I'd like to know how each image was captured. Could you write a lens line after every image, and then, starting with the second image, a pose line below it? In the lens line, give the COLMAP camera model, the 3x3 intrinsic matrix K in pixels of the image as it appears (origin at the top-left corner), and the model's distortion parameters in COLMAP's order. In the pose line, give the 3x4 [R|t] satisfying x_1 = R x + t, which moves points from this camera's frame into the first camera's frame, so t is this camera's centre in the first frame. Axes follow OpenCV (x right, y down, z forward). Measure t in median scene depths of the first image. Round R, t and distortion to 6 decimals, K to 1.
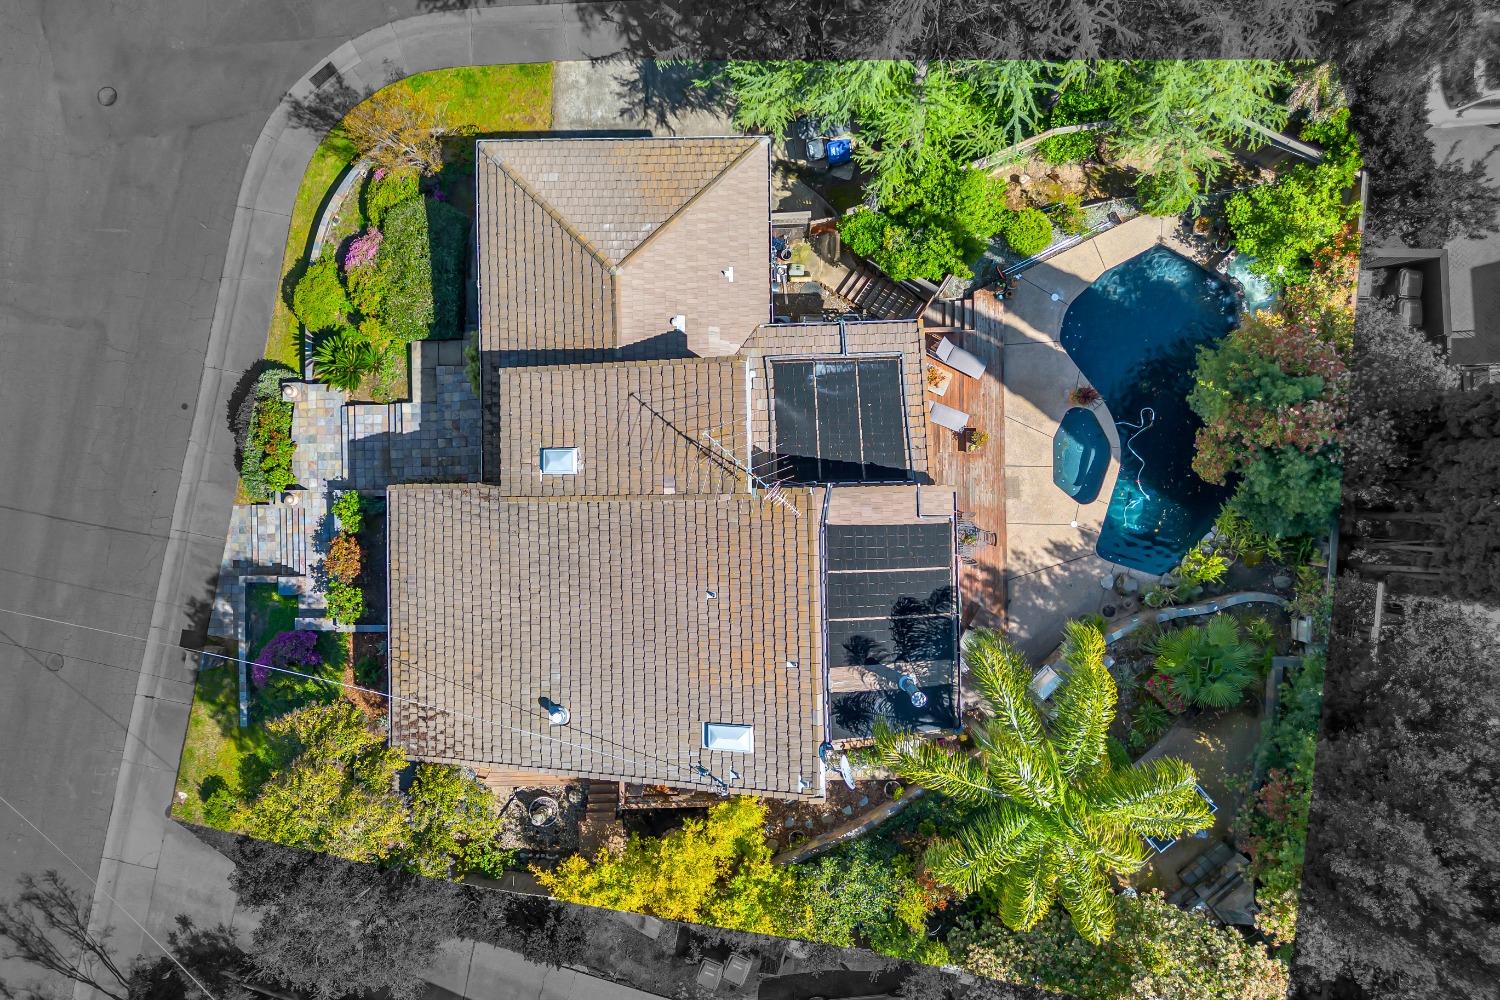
lens RADIAL K [[1064.2, 0, 750.0], [0, 1064.2, 500.0], [0, 0, 1]] dist [0.053738, -0.056553]
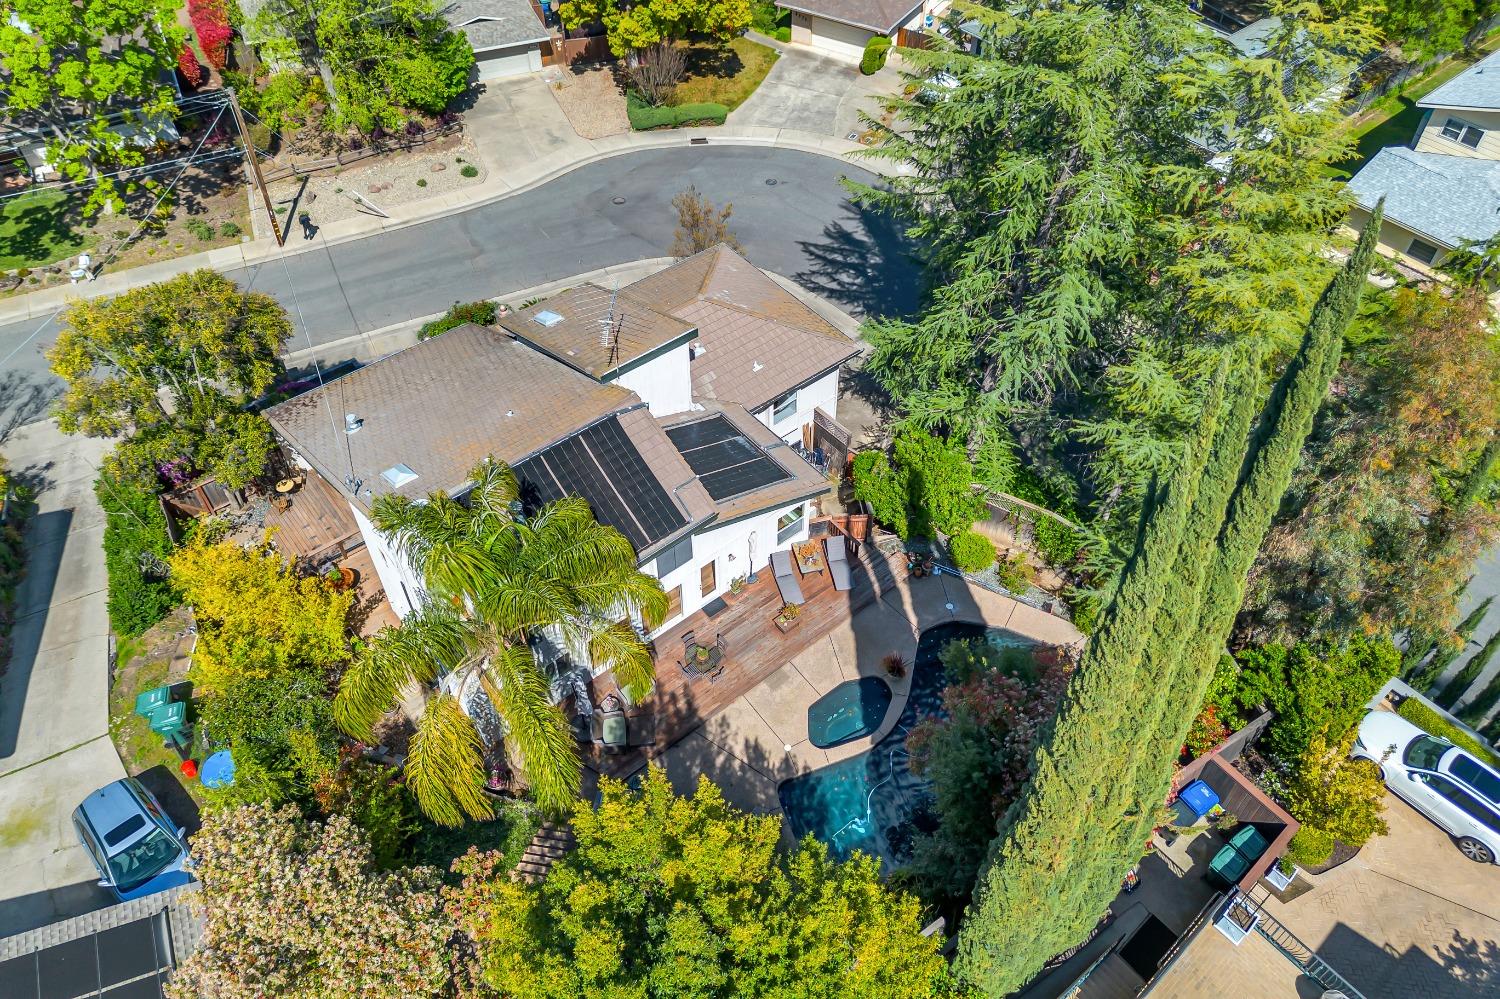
lens RADIAL K [[1064.2, 0, 750.0], [0, 1064.2, 499.5], [0, 0, 1]] dist [0.053738, -0.056553]
pose [[0.610148, 0.570555, -0.549715, 0.659992], [-0.792235, 0.431404, -0.431572, 0.346346], [-0.009086, 0.698826, 0.715234, 0.212947]]
